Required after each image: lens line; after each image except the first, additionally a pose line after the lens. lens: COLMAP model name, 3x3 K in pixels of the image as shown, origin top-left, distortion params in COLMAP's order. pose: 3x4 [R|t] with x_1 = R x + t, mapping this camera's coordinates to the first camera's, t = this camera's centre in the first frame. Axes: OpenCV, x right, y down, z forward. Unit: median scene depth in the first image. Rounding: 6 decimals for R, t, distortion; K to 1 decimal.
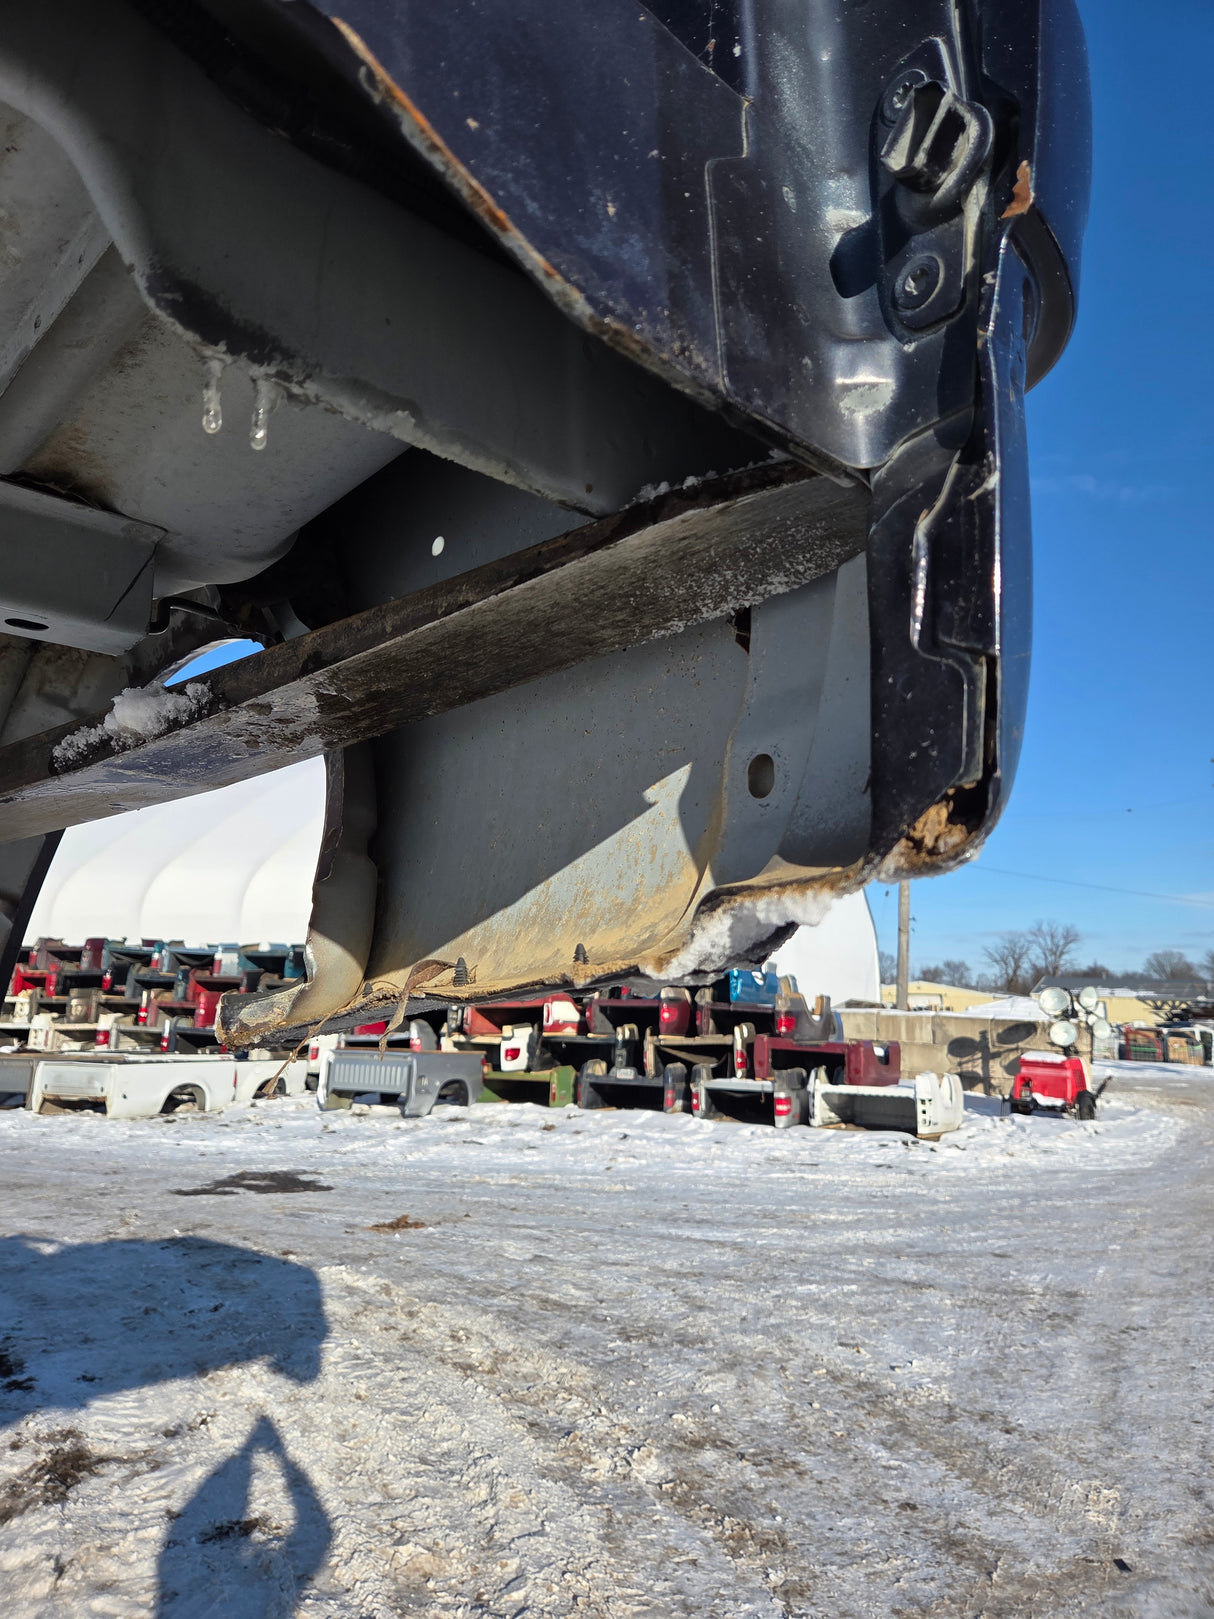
lens RADIAL K [[1091.1, 0, 618.2], [0, 1091.1, 792.1], [0, 0, 1]] dist [0.058264, -0.046633]
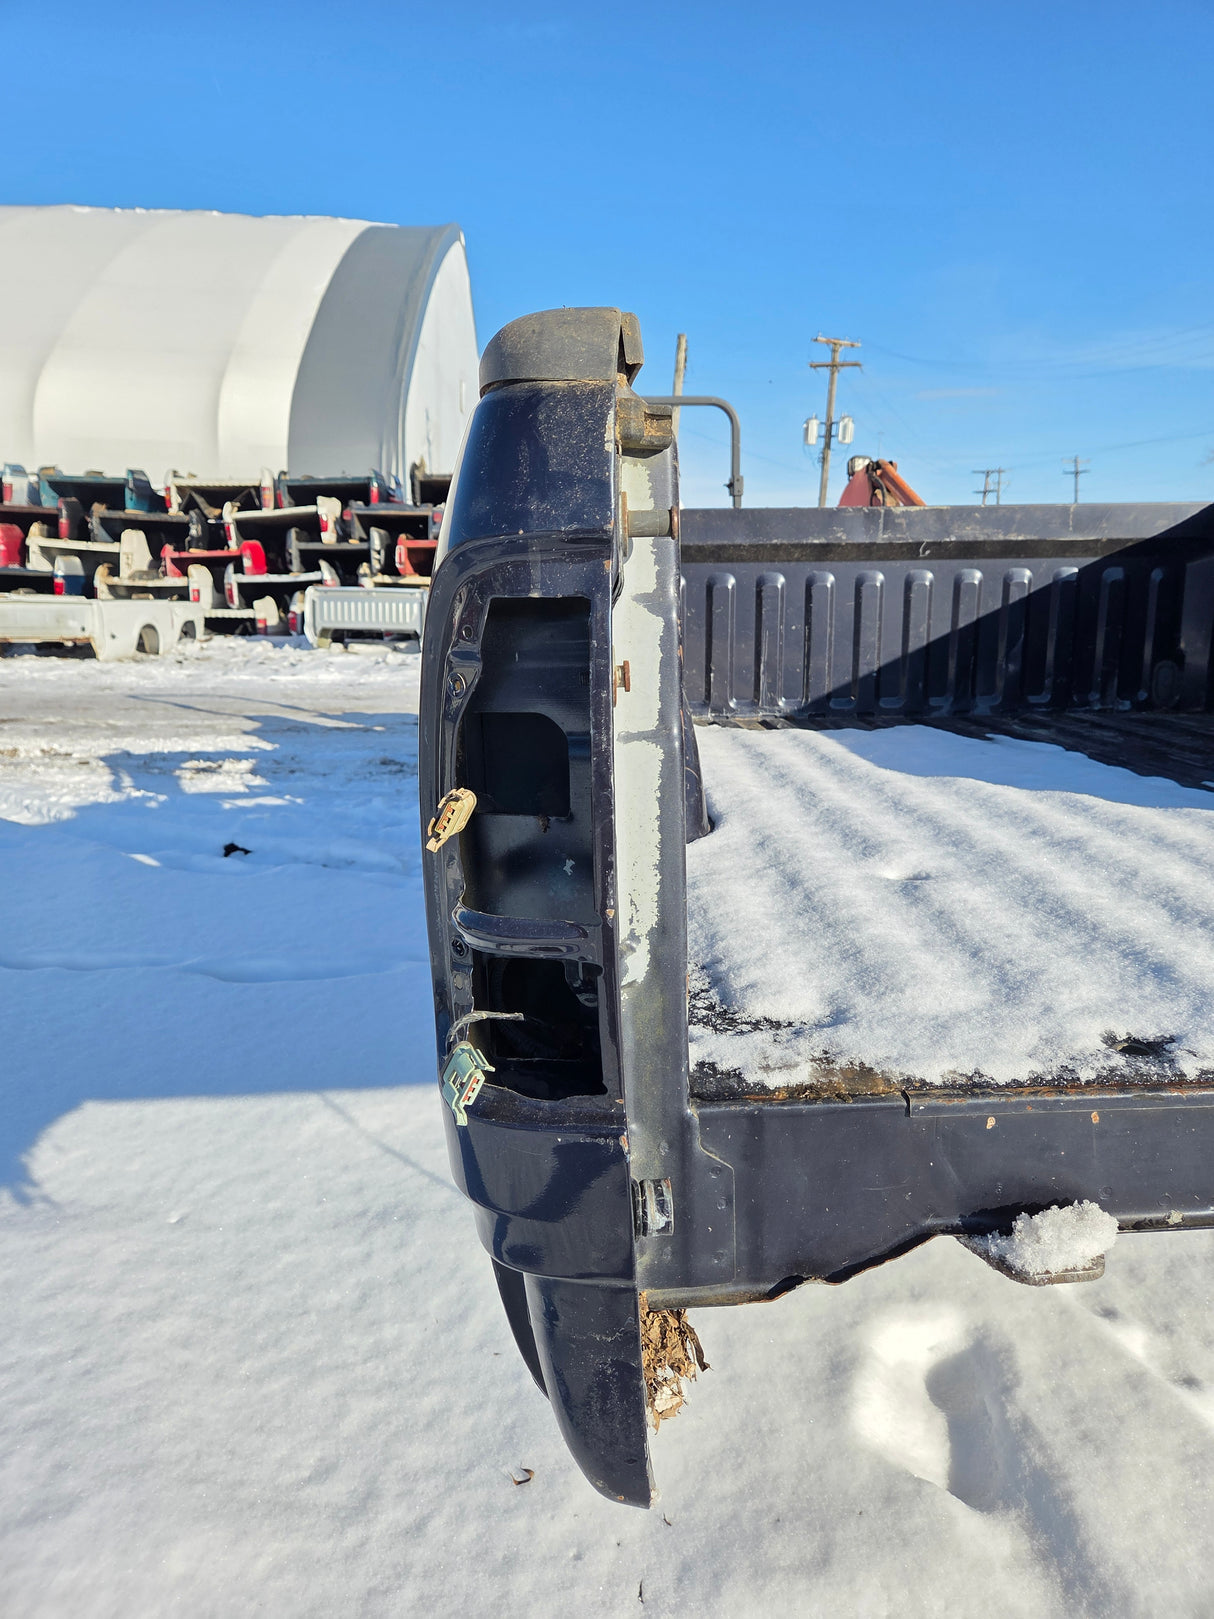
lens RADIAL K [[1091.1, 0, 618.2], [0, 1091.1, 792.1], [0, 0, 1]] dist [0.058264, -0.046633]
pose [[0.877809, -0.093937, 0.469709, -1.133993], [-0.092067, 0.929213, 0.357891, 0.089852], [-0.470079, -0.357405, 0.807023, 0.142842]]
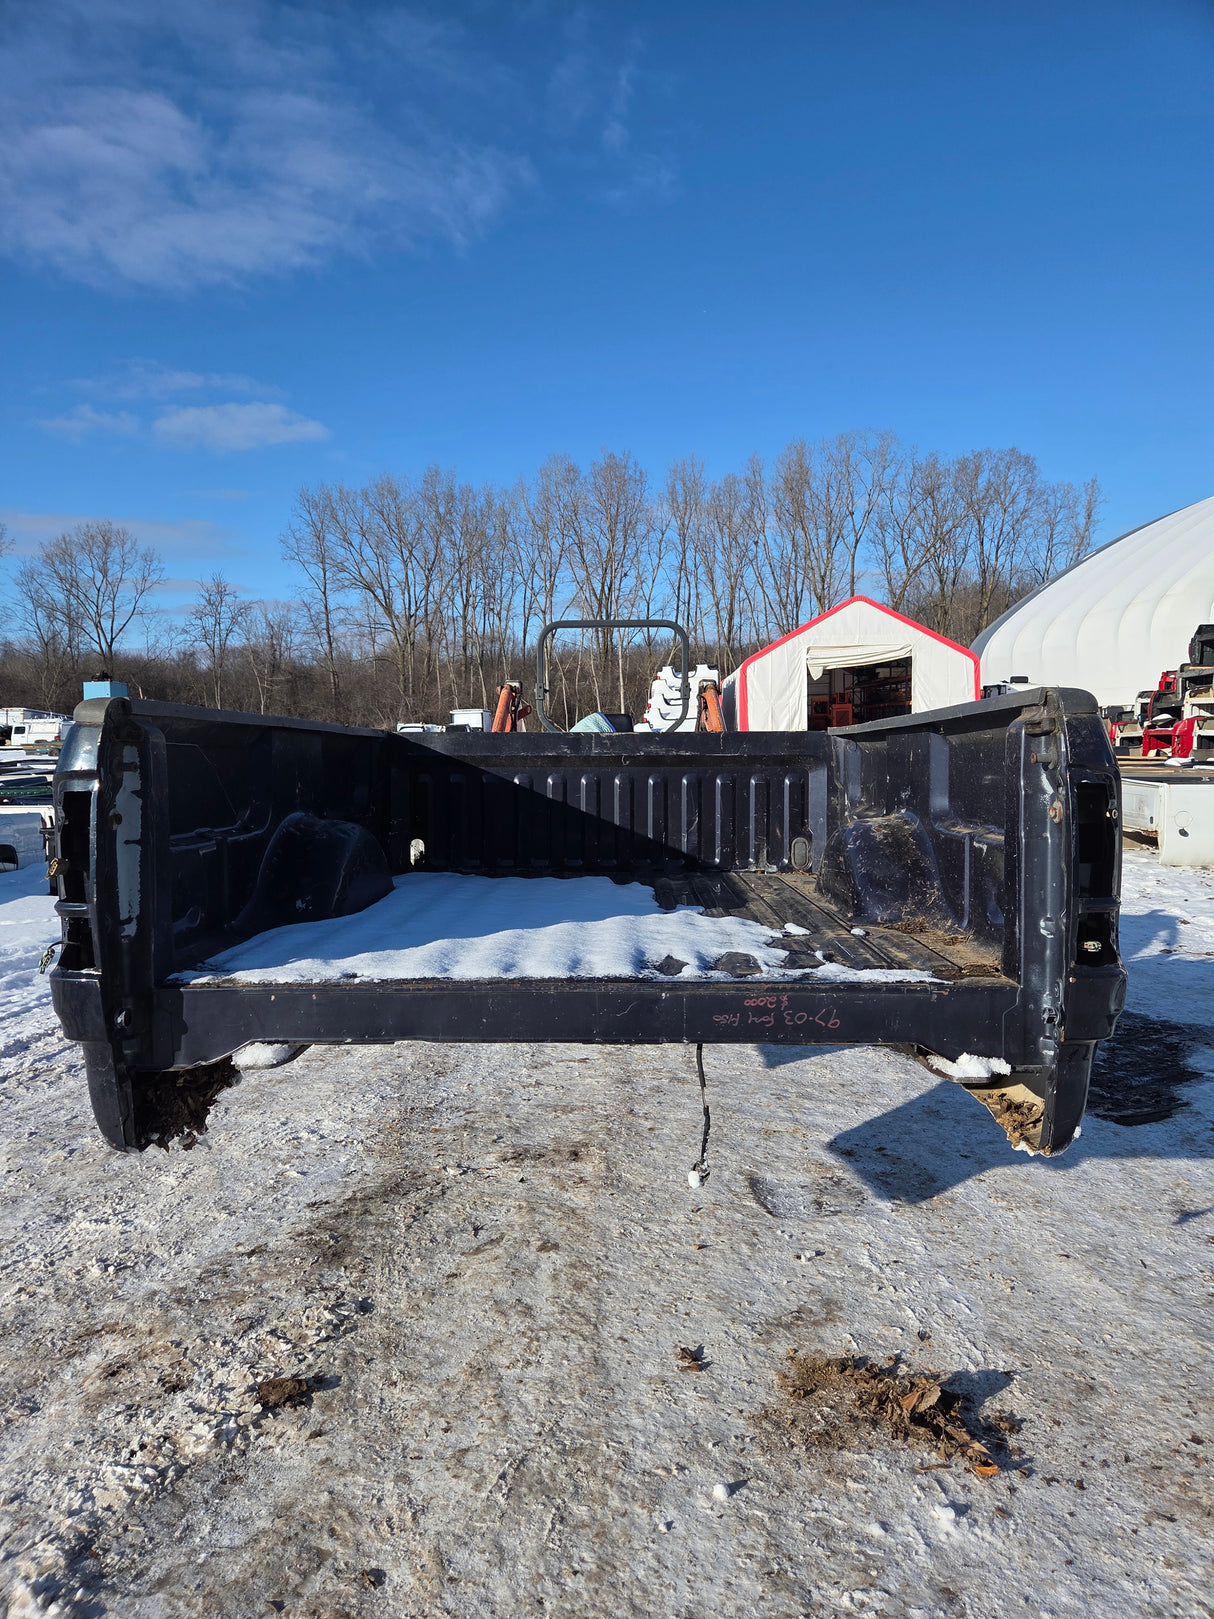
lens RADIAL K [[1083.7, 0, 589.1], [0, 1083.7, 810.0], [0, 0, 1]] dist [0.065744, -0.055328]
pose [[0.387201, 0.046890, -0.920802, 0.004812], [0.196019, 0.971687, 0.131909, 0.247154], [0.900917, -0.231570, 0.367047, 1.016542]]
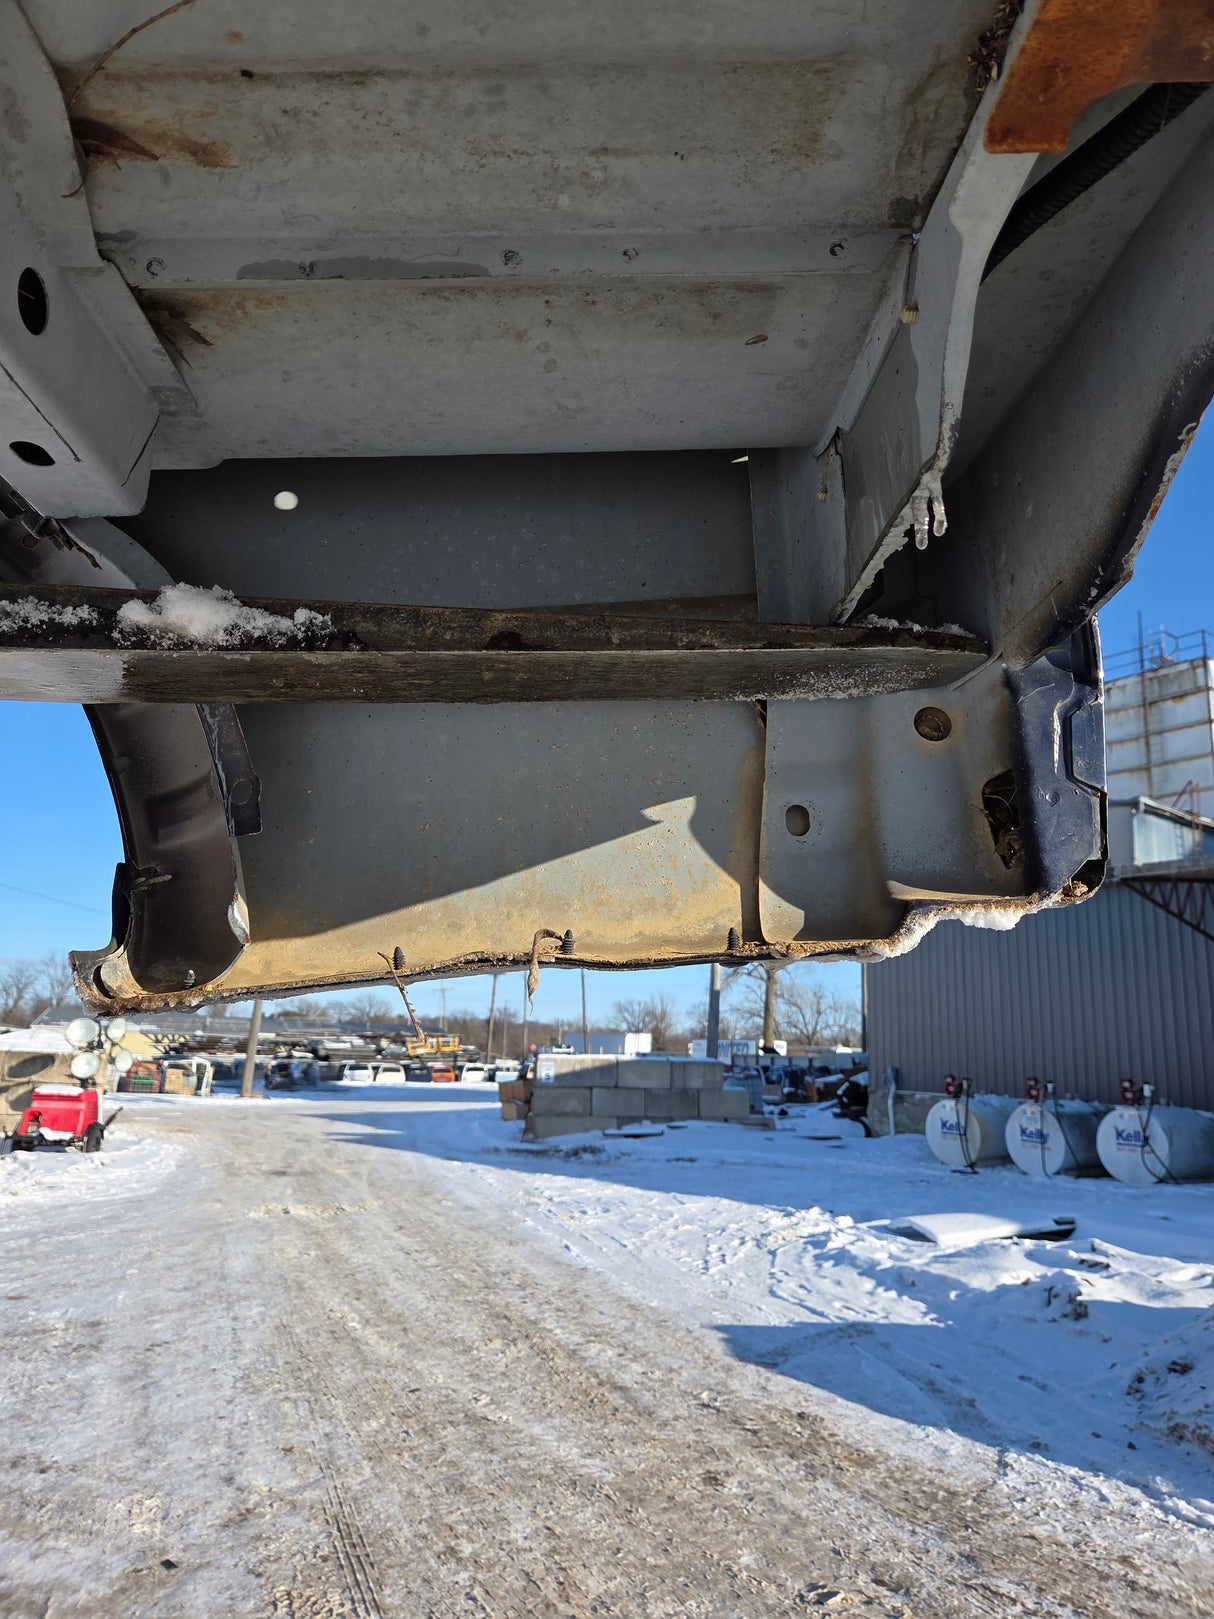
lens RADIAL K [[1083.7, 0, 589.1], [0, 1083.7, 810.0], [0, 0, 1]] dist [0.065744, -0.055328]
pose [[0.681677, 0.169039, 0.711859, -0.068083], [-0.158442, 0.983963, -0.081929, 0.008390], [-0.714292, -0.056939, 0.697528, 0.014311]]
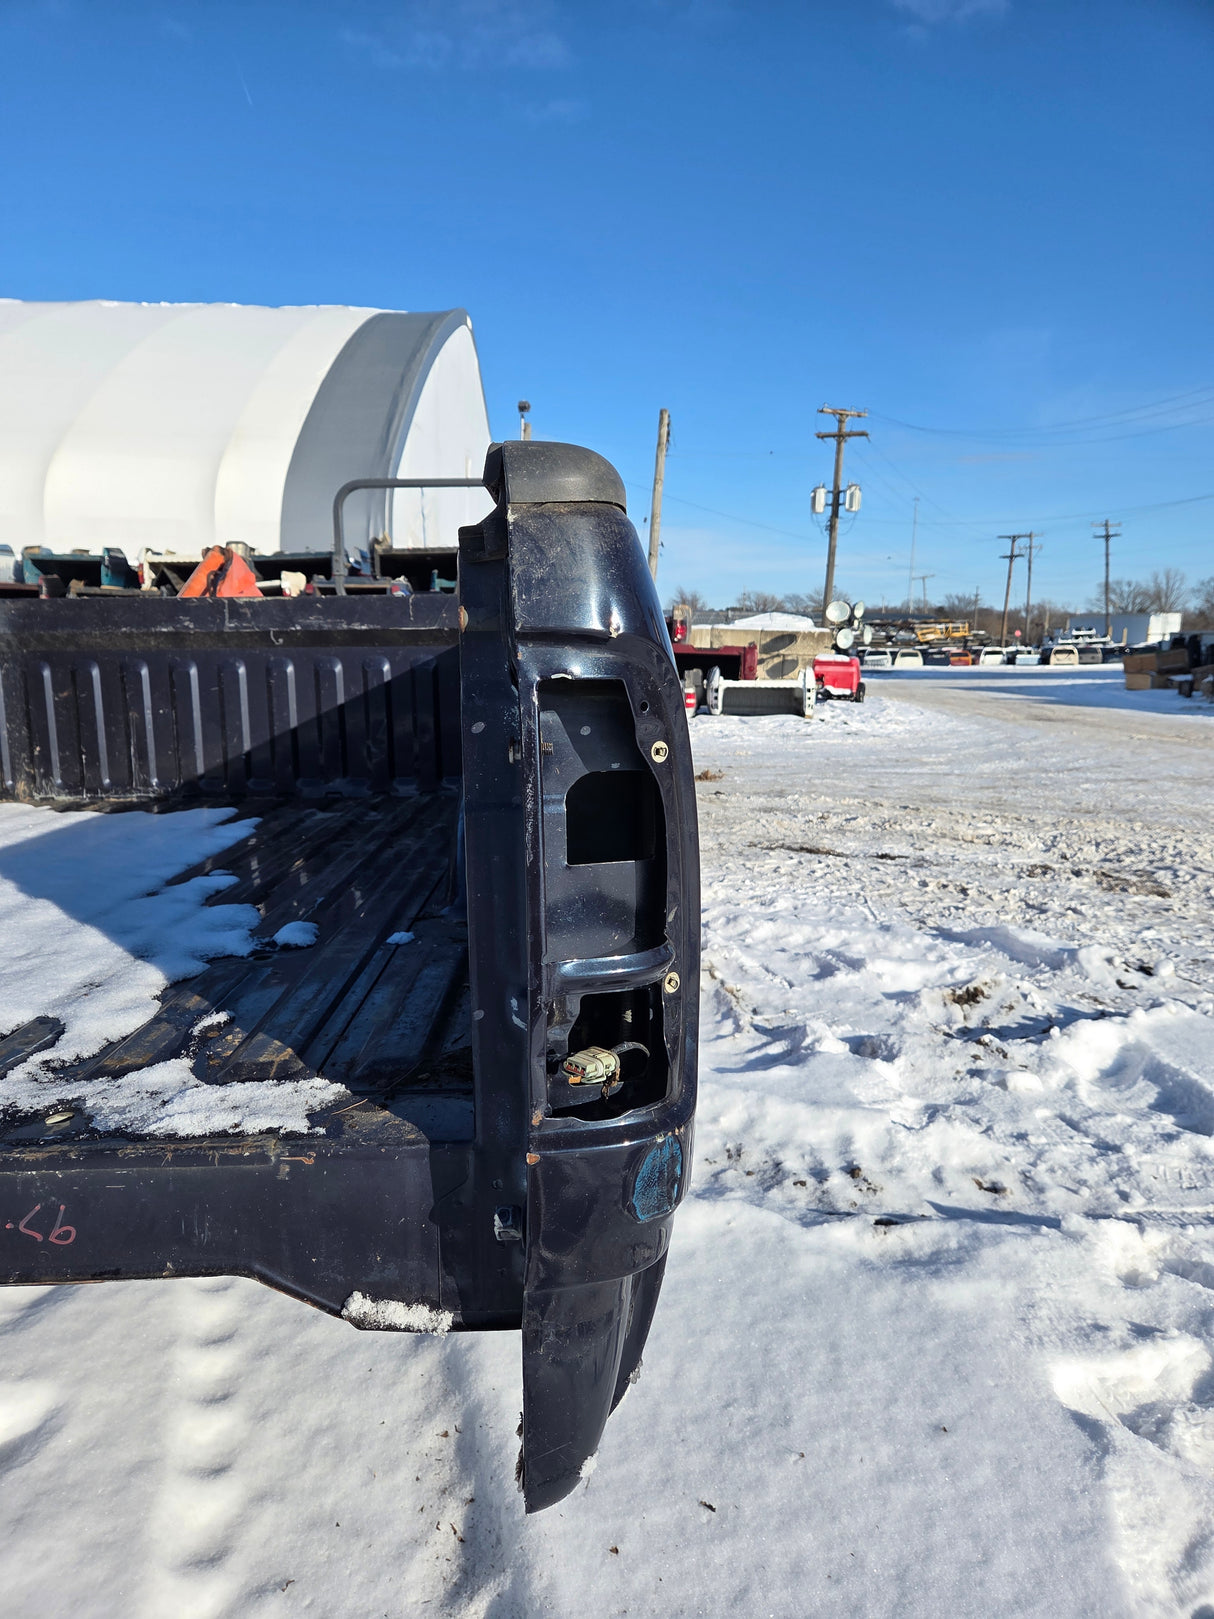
lens RADIAL K [[1083.7, 0, 589.1], [0, 1083.7, 810.0], [0, 0, 1]] dist [0.065744, -0.055328]
pose [[0.907203, -0.070230, 0.414789, -0.947821], [-0.075154, 0.943052, 0.324046, 0.064865], [-0.413925, -0.325148, 0.850262, 0.045226]]
